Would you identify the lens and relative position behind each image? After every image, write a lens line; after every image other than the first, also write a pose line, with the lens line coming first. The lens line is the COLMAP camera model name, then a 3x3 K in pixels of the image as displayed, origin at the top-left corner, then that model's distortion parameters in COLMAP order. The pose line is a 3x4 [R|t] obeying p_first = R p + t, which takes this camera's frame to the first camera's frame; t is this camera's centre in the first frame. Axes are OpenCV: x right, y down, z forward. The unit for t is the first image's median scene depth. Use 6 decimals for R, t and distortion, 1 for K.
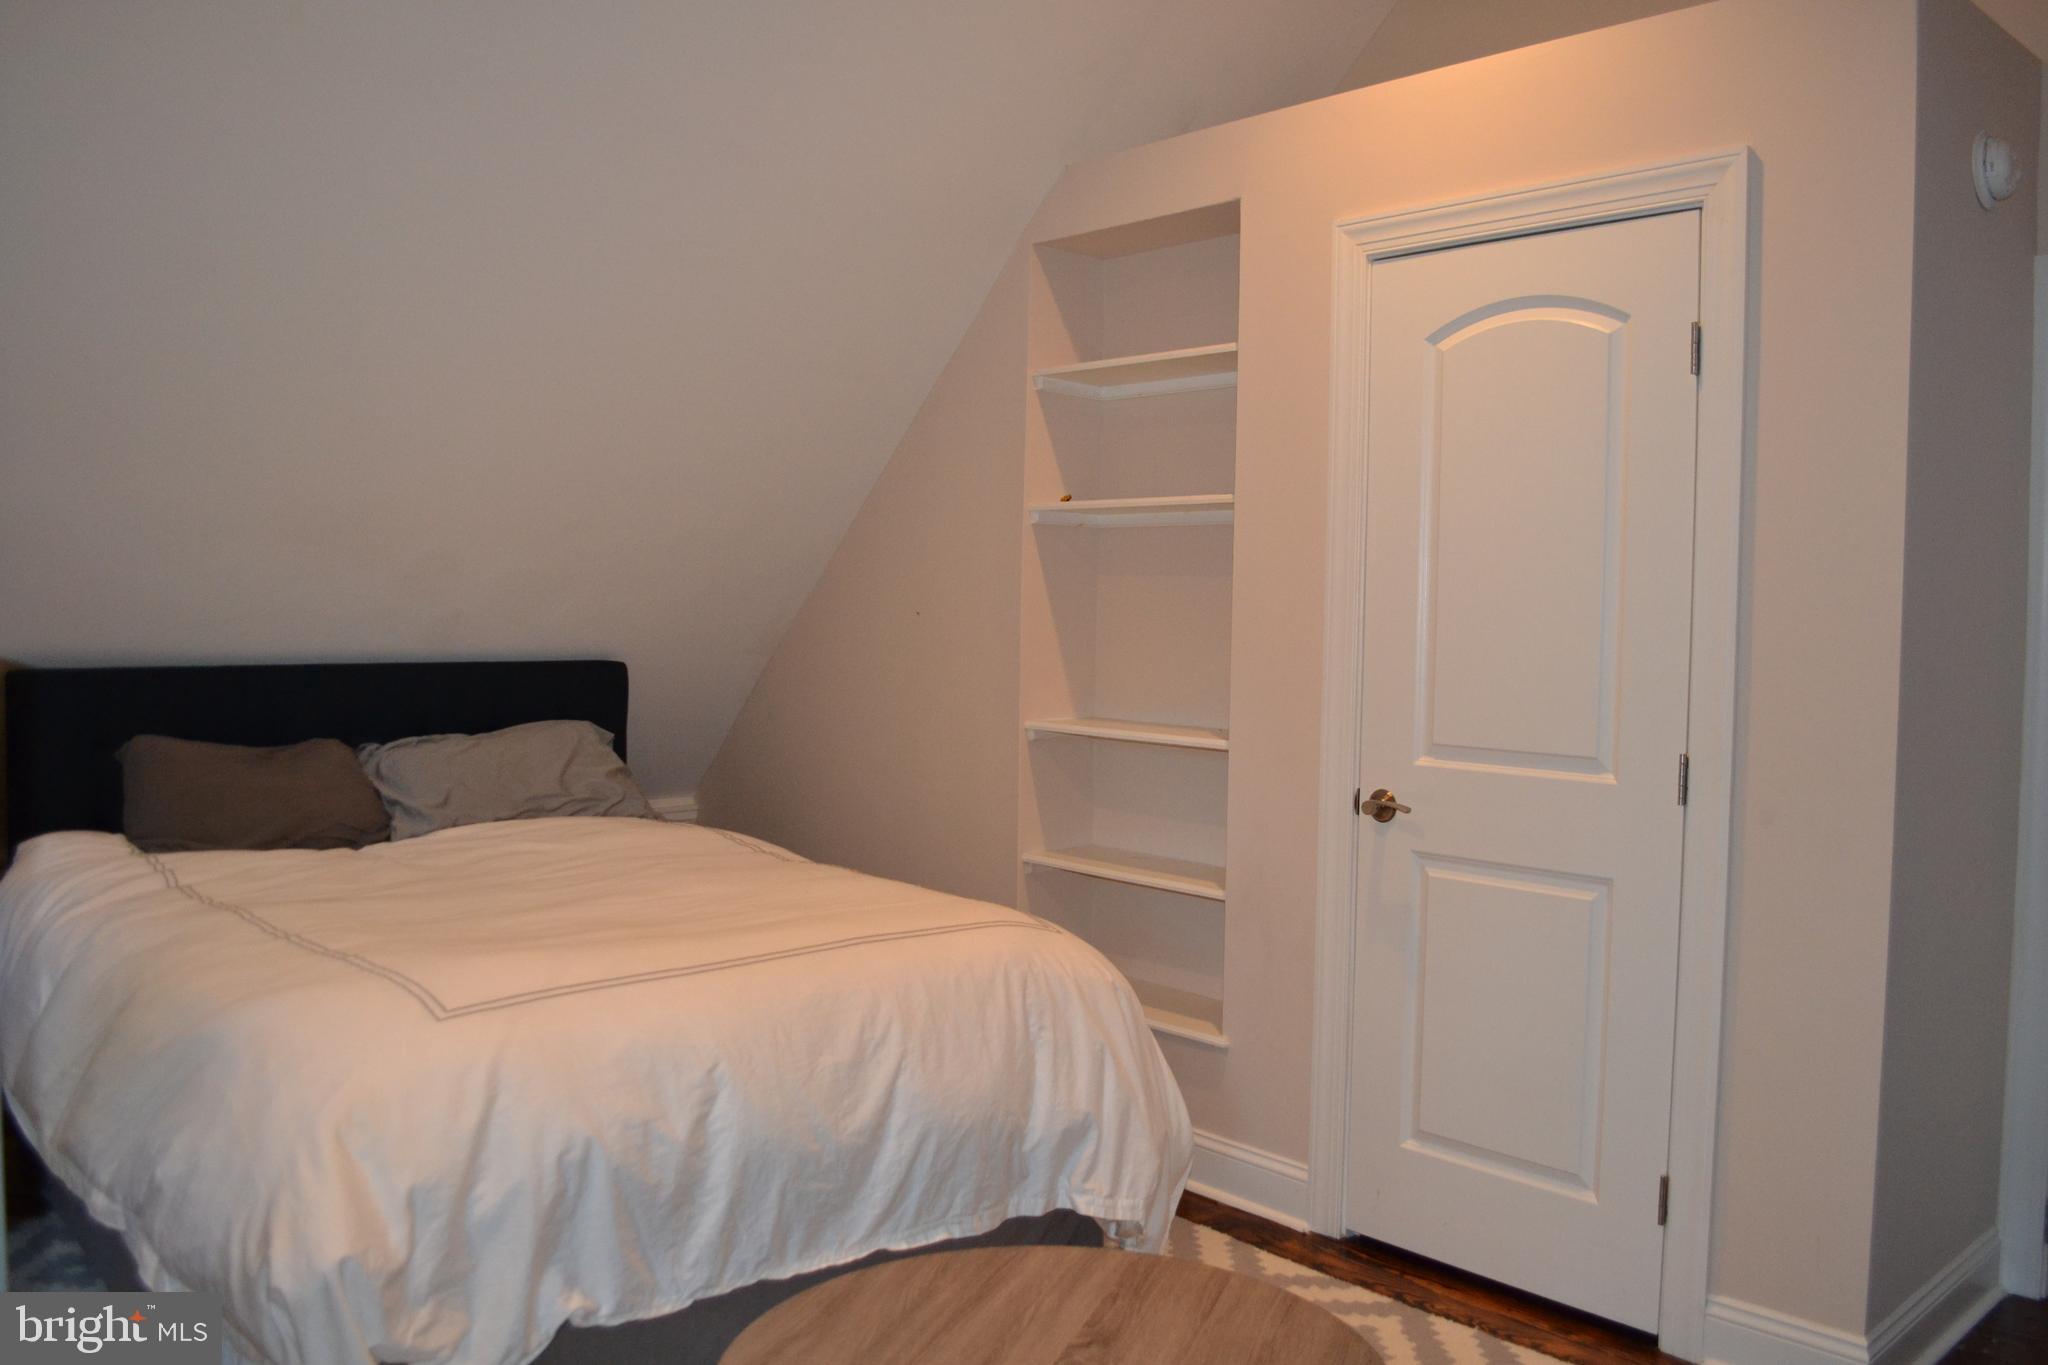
lens RADIAL K [[1626.2, 0, 1033.1], [0, 1626.2, 673.2], [0, 0, 1]] dist [-0.081922, 0.010762]
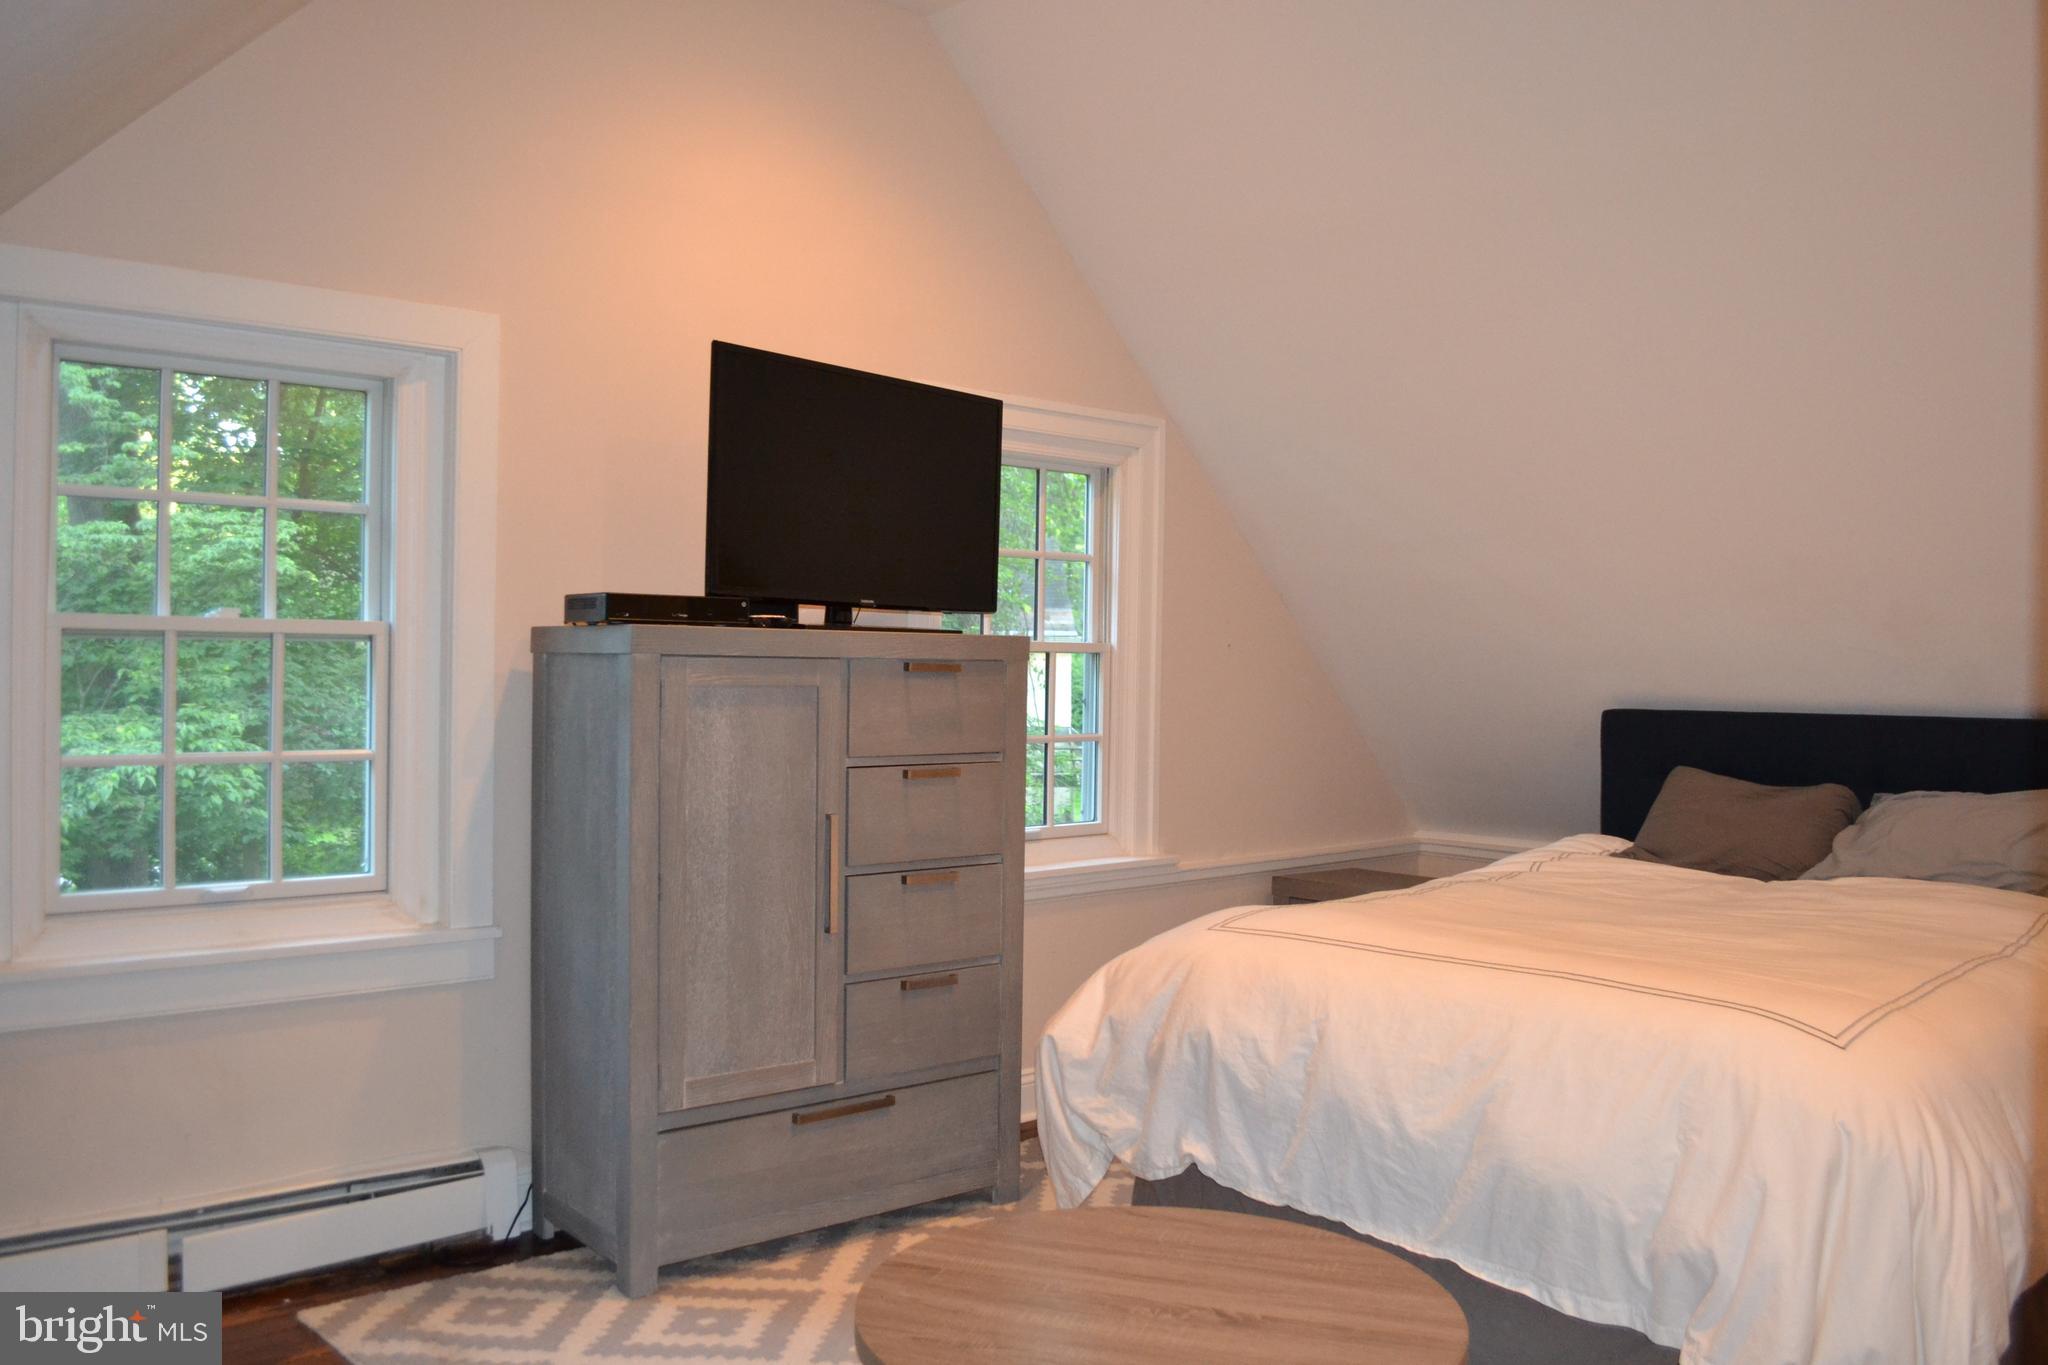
lens RADIAL K [[1626.2, 0, 1033.1], [0, 1626.2, 673.2], [0, 0, 1]] dist [-0.081922, 0.010762]
pose [[-0.004660, -0.019642, -0.999796, 0.981110], [-0.054756, 0.998312, -0.019357, 0.028606], [0.998489, 0.054655, -0.005728, 0.783459]]
